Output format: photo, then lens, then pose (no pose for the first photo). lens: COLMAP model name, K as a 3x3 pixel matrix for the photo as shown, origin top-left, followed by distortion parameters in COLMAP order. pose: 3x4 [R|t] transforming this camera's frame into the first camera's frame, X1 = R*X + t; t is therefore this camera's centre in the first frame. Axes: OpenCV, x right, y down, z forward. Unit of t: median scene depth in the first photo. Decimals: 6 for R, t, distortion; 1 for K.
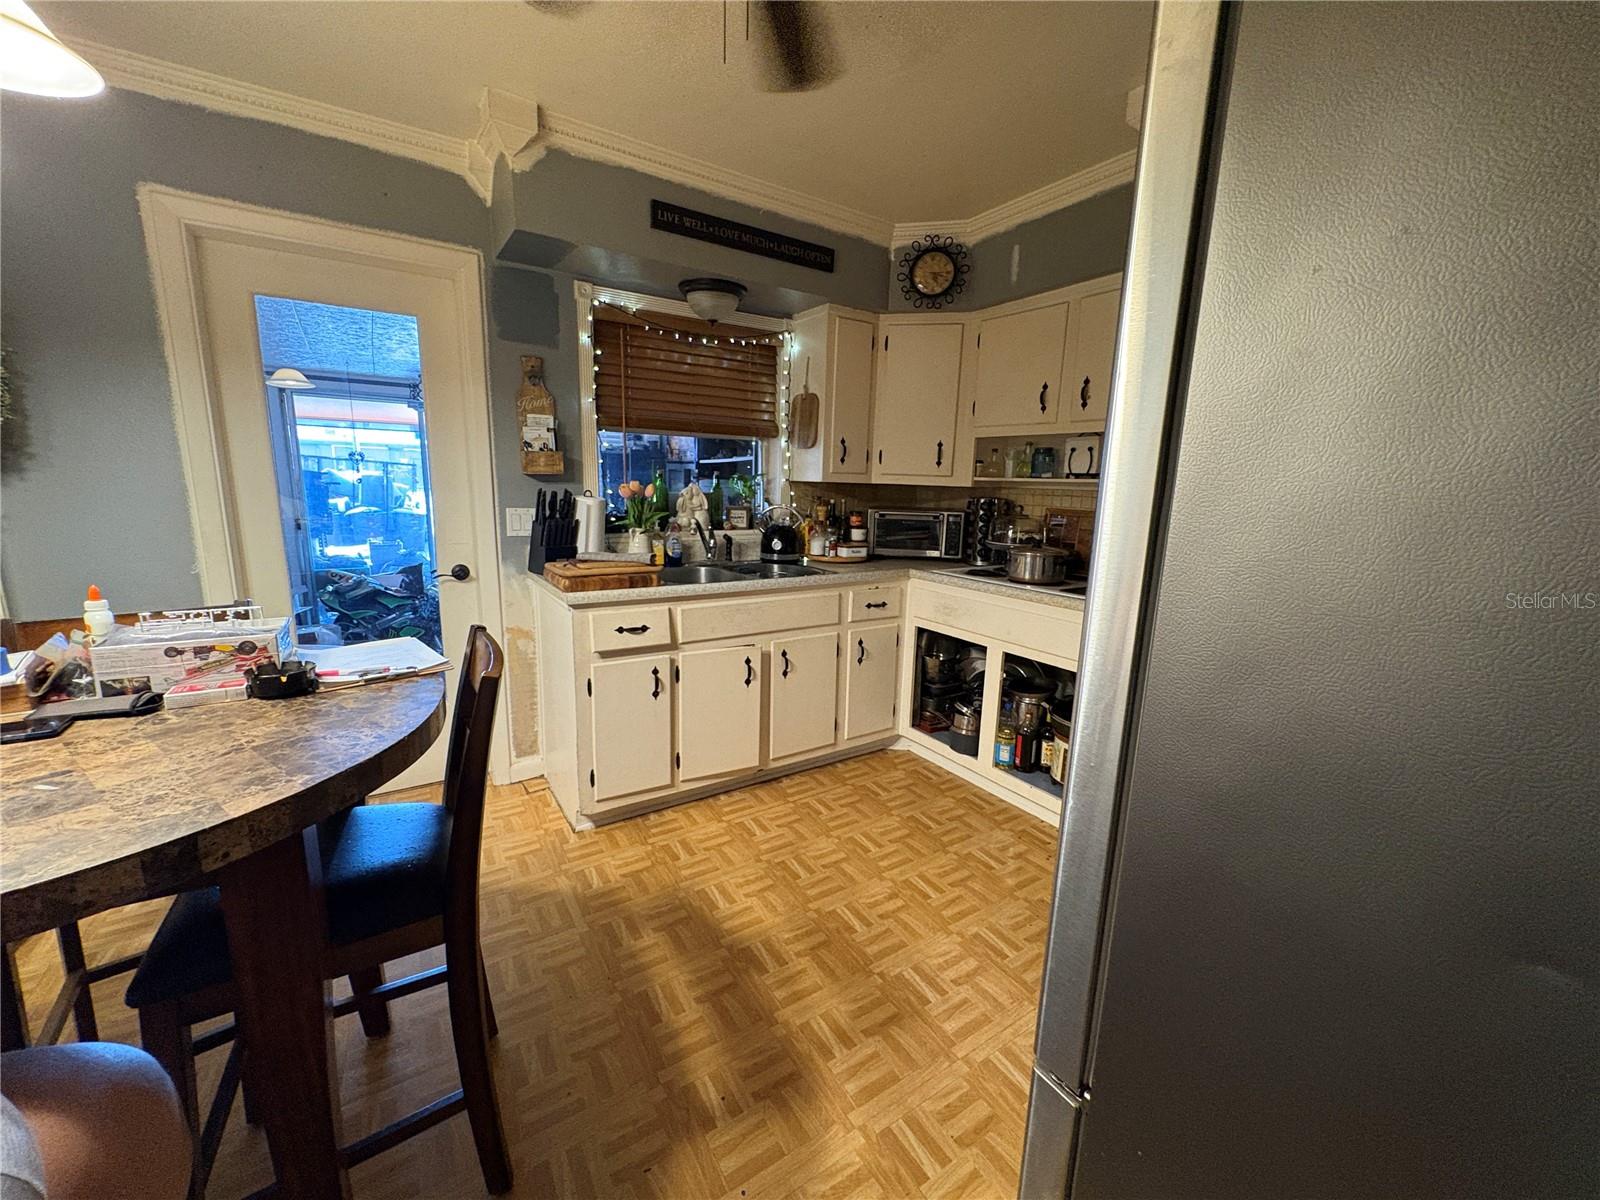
lens RADIAL K [[637.1, 0, 798.5], [0, 637.1, 596.9], [0, 0, 1]] dist [-0.001294, 0.000279]
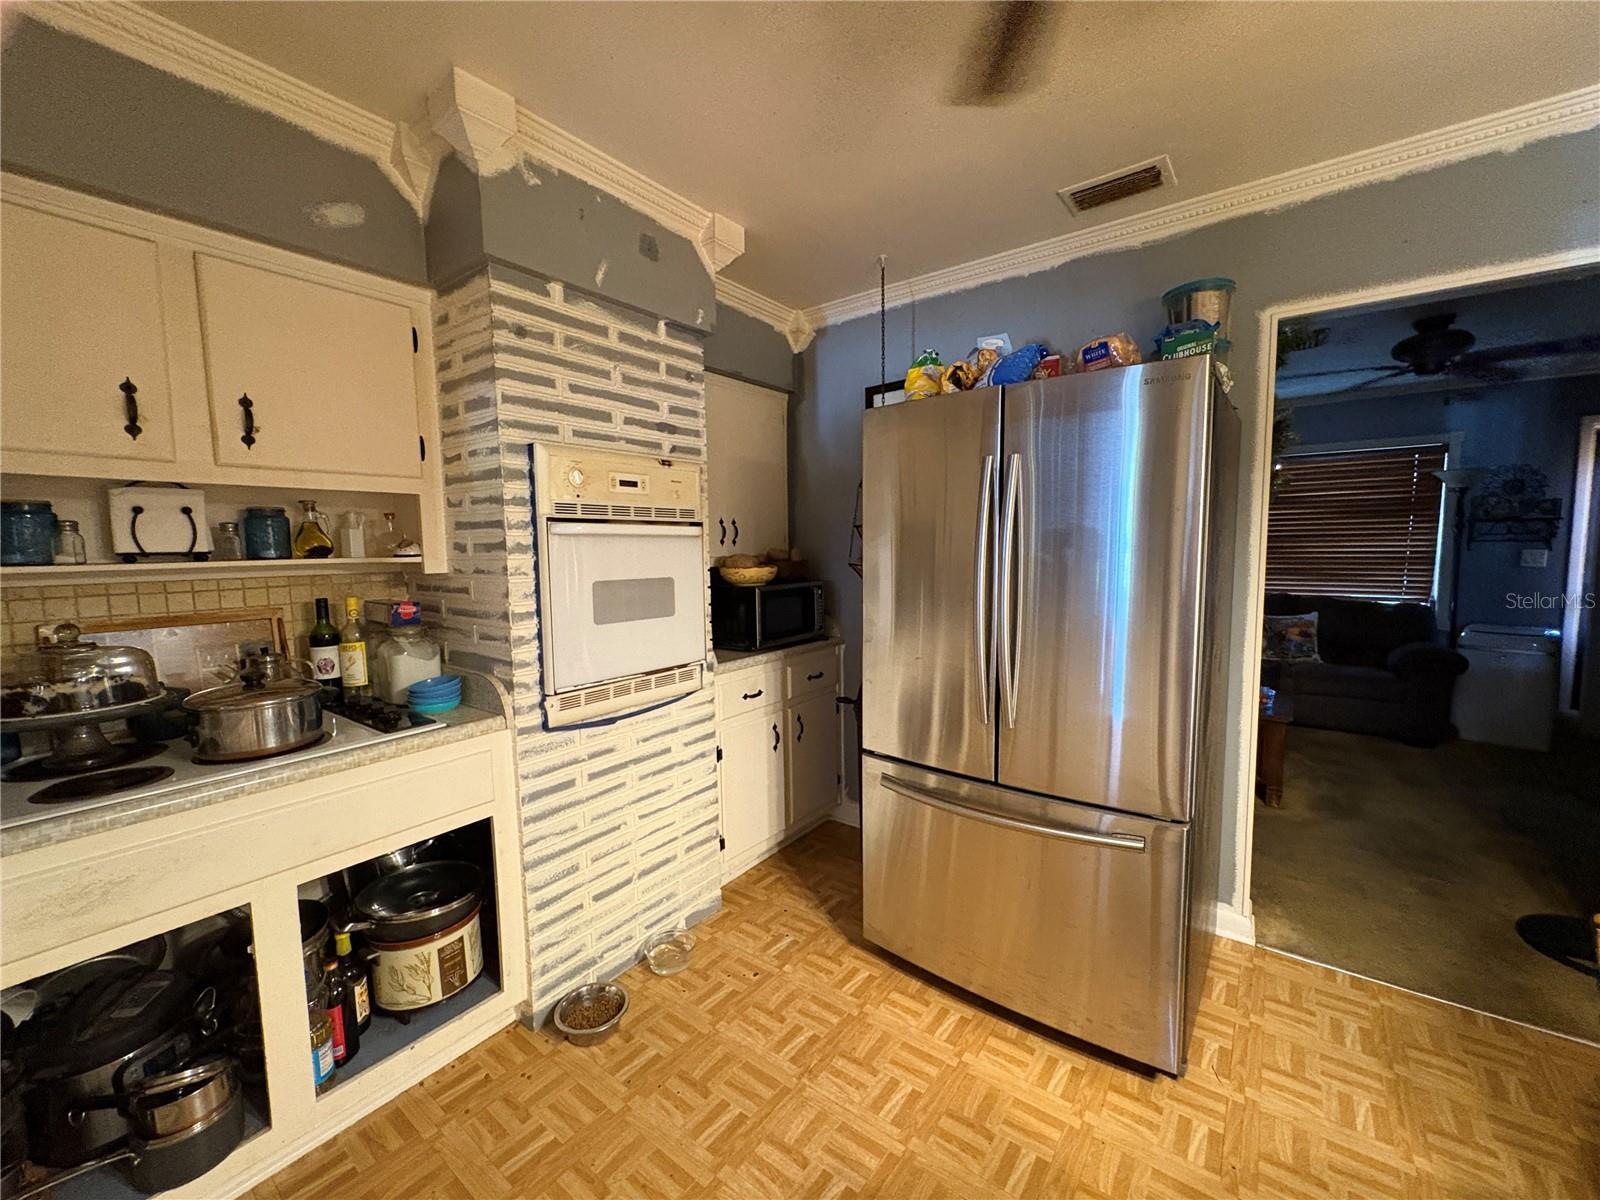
lens RADIAL K [[637.1, 0, 800.0], [0, 637.1, 601.0], [0, 0, 1]] dist [-0.001294, 0.000279]
pose [[-0.341702, -0.105620, 0.933855, -0.274855], [0.177510, 0.968526, 0.174493, -0.152717], [-0.922892, 0.225393, -0.312198, 0.676488]]
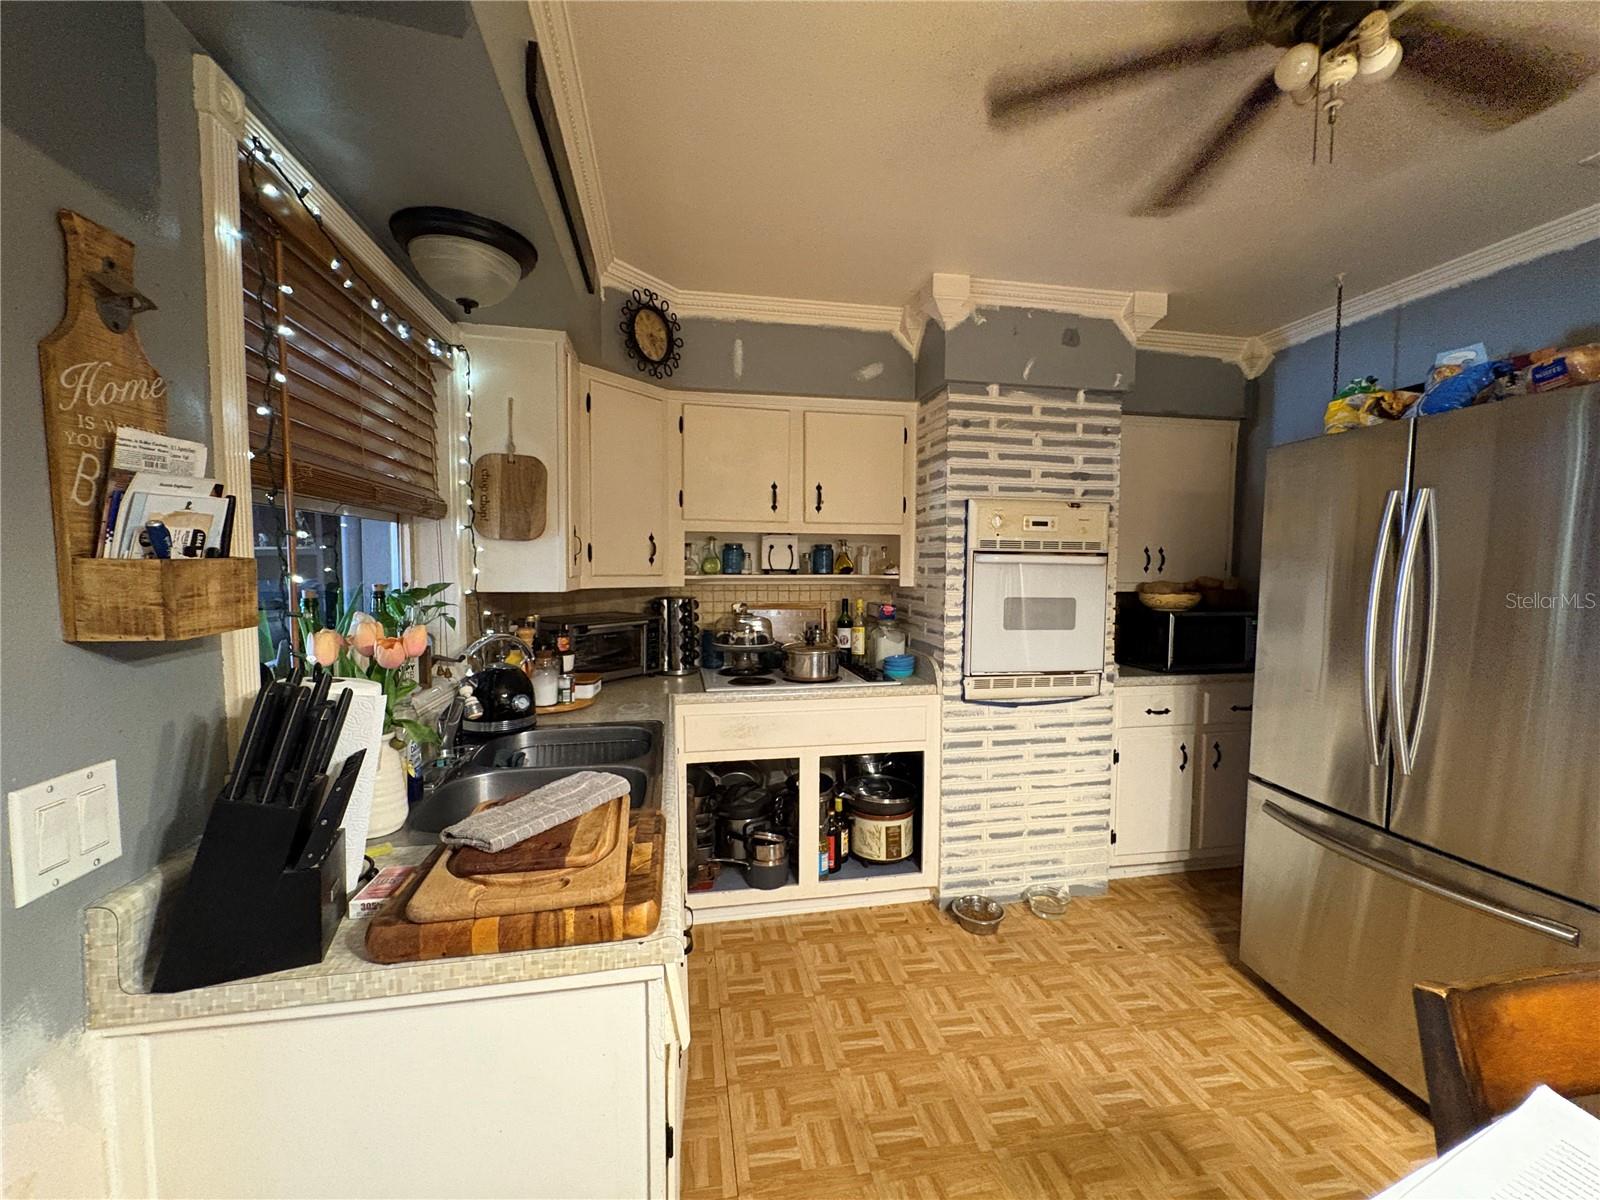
lens RADIAL K [[637.1, 0, 800.1], [0, 637.1, 598.5], [0, 0, 1]] dist [-0.001294, 0.000279]
pose [[0.378561, -0.073287, 0.922670, -0.519371], [0.173176, 0.984865, 0.007174, -0.149768], [-0.909231, 0.157069, 0.385523, 0.579138]]
